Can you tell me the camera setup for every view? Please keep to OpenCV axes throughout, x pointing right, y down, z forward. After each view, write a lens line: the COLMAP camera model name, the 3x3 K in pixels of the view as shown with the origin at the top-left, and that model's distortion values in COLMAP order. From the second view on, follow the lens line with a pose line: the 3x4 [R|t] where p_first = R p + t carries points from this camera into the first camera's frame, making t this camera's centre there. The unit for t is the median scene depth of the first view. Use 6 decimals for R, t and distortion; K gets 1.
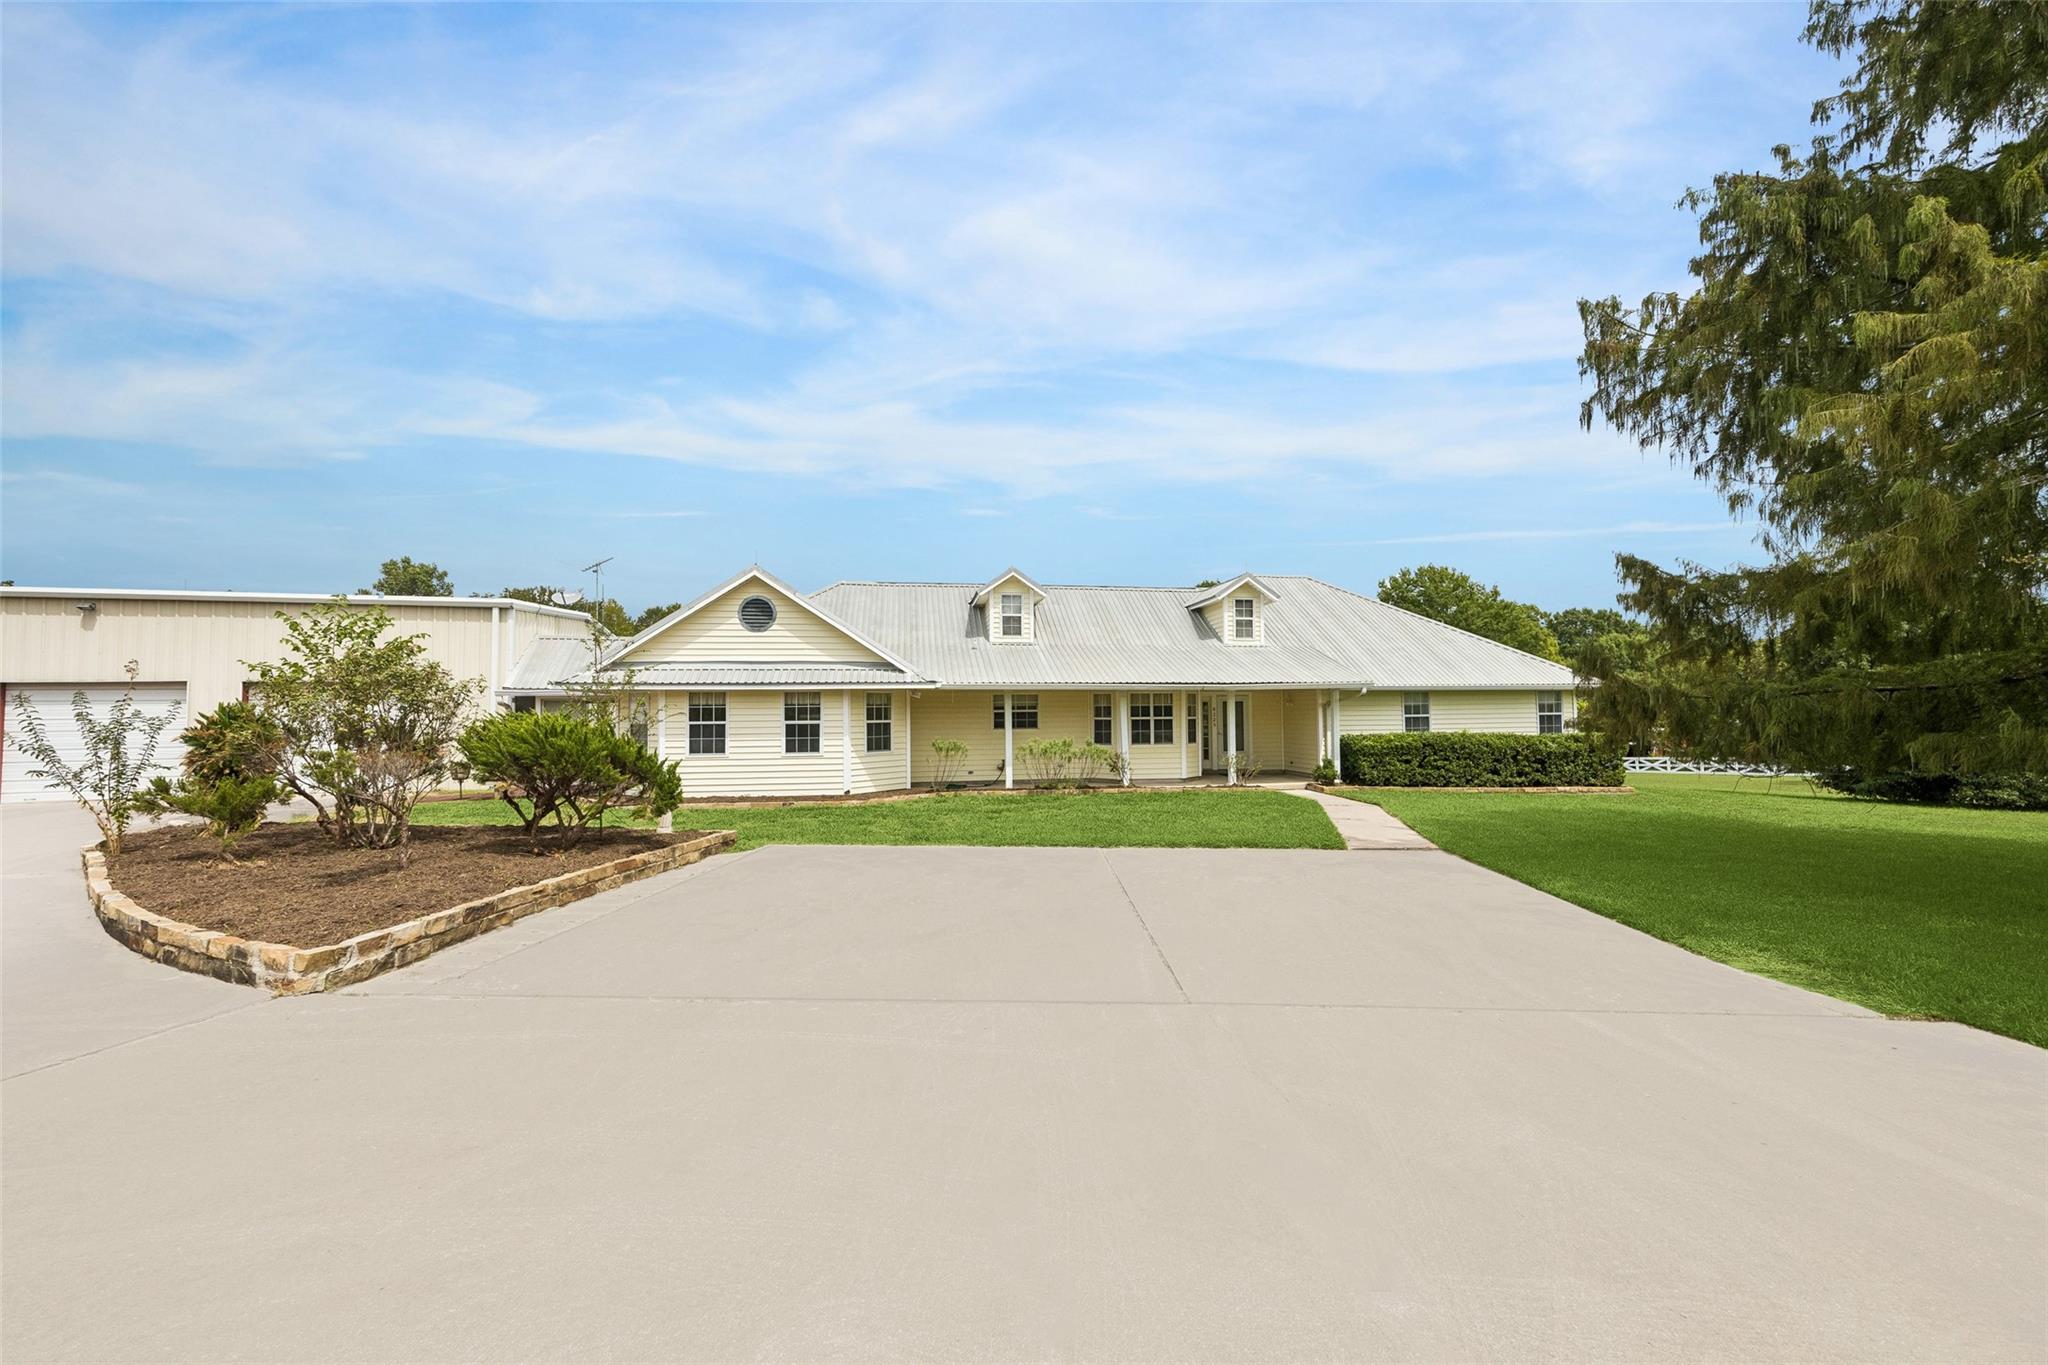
lens RADIAL K [[813.7, 0, 1024.0], [0, 813.7, 682.5], [0, 0, 1]] dist [-0.001030, -0.000141]
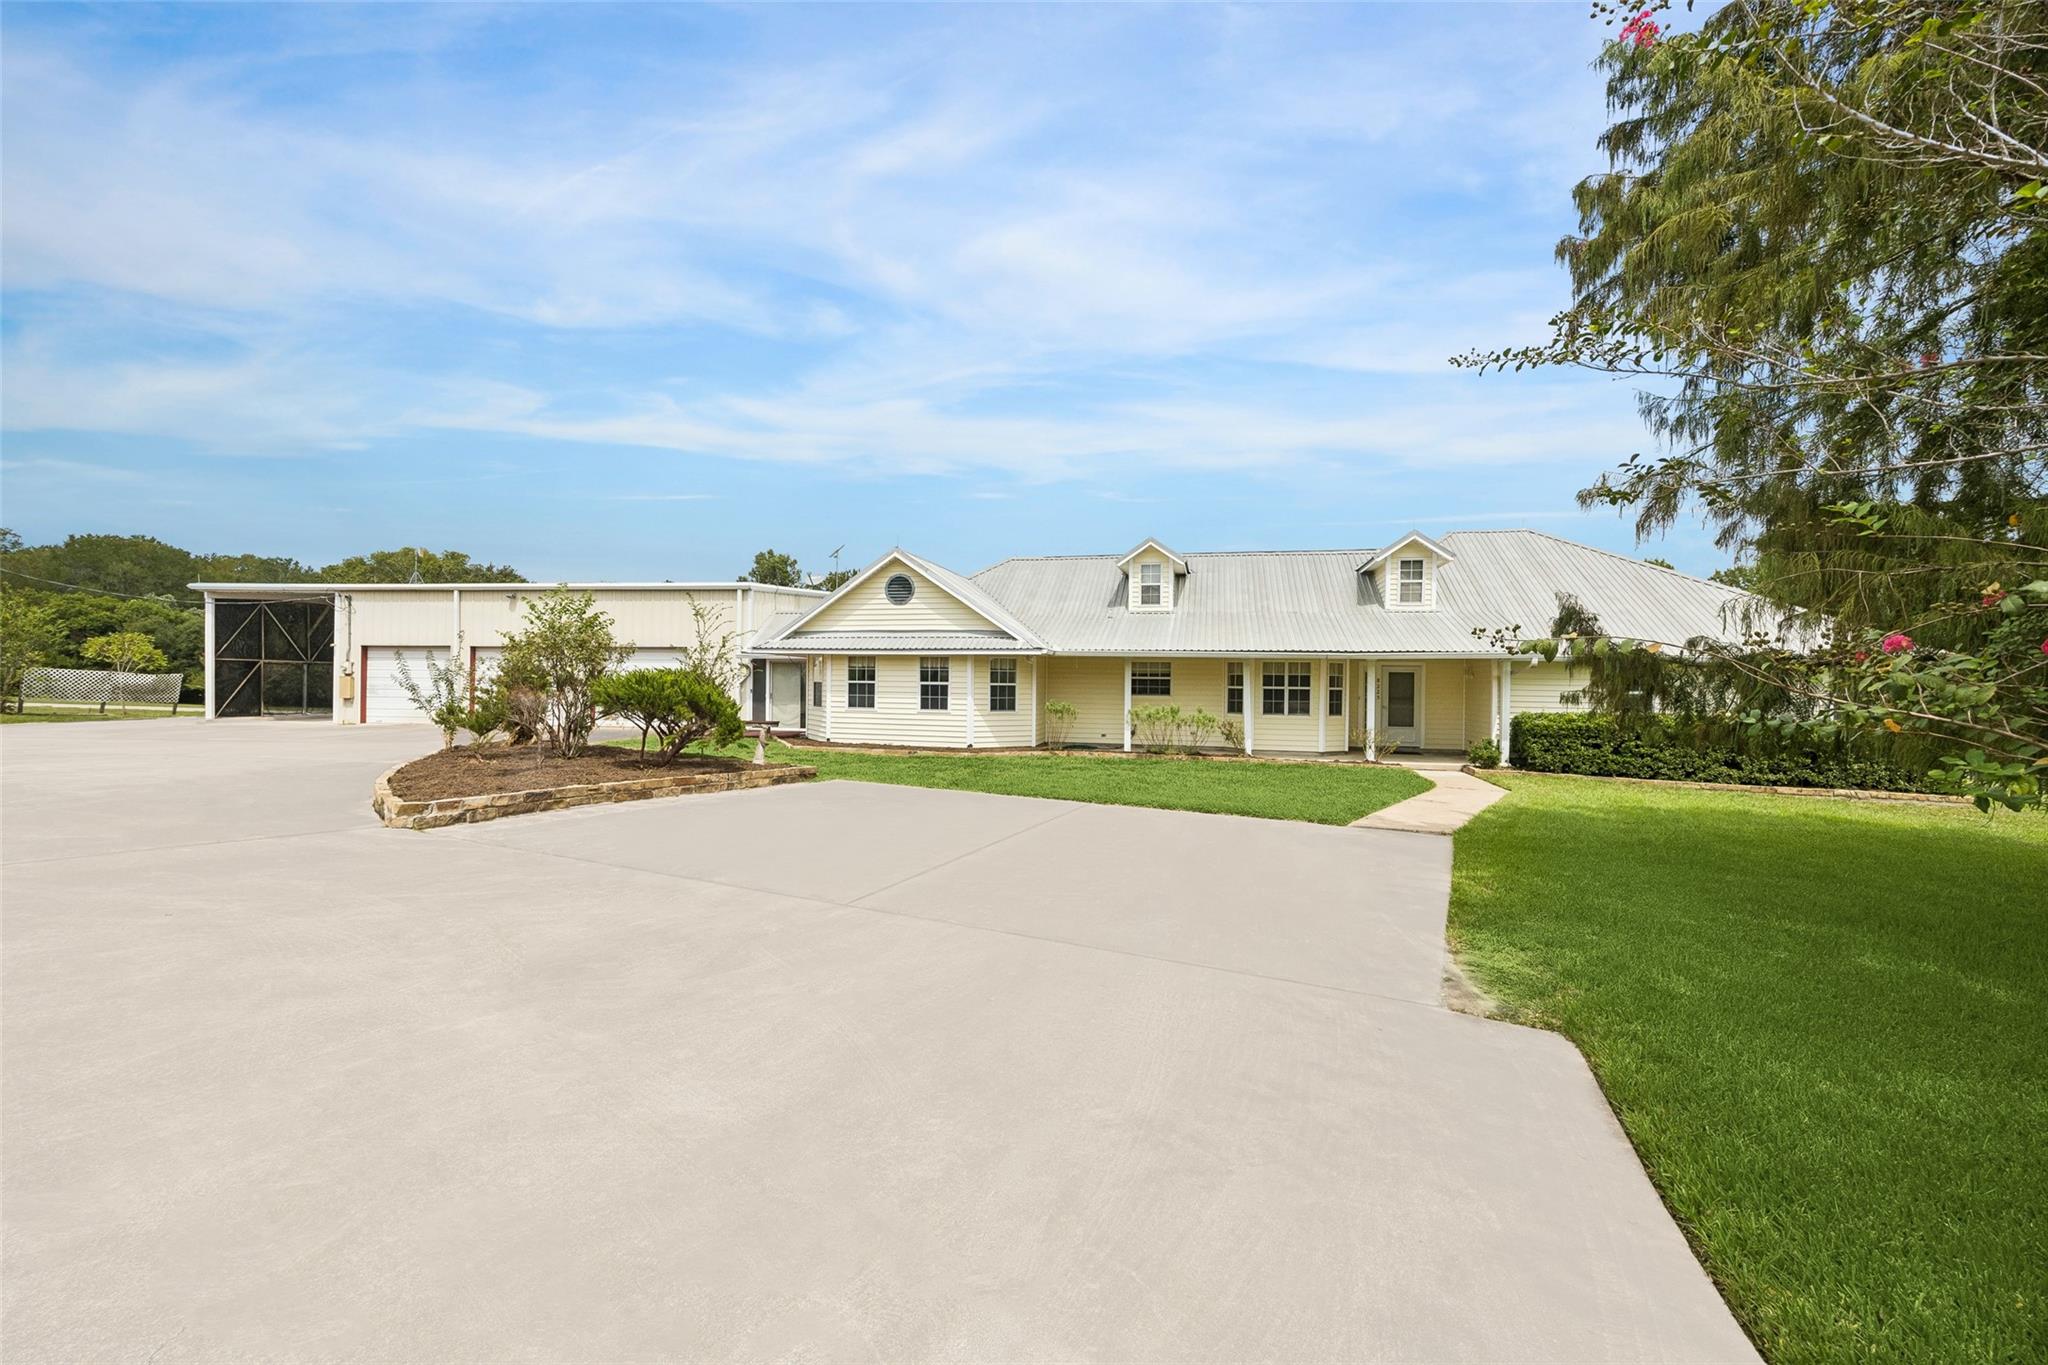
lens RADIAL K [[813.7, 0, 1024.0], [0, 813.7, 682.5], [0, 0, 1]] dist [-0.001030, -0.000141]
pose [[0.920540, 0.020313, -0.390120, 0.273994], [-0.006633, 0.999316, 0.036381, 0.004889], [0.390592, -0.030902, 0.920045, -0.006867]]
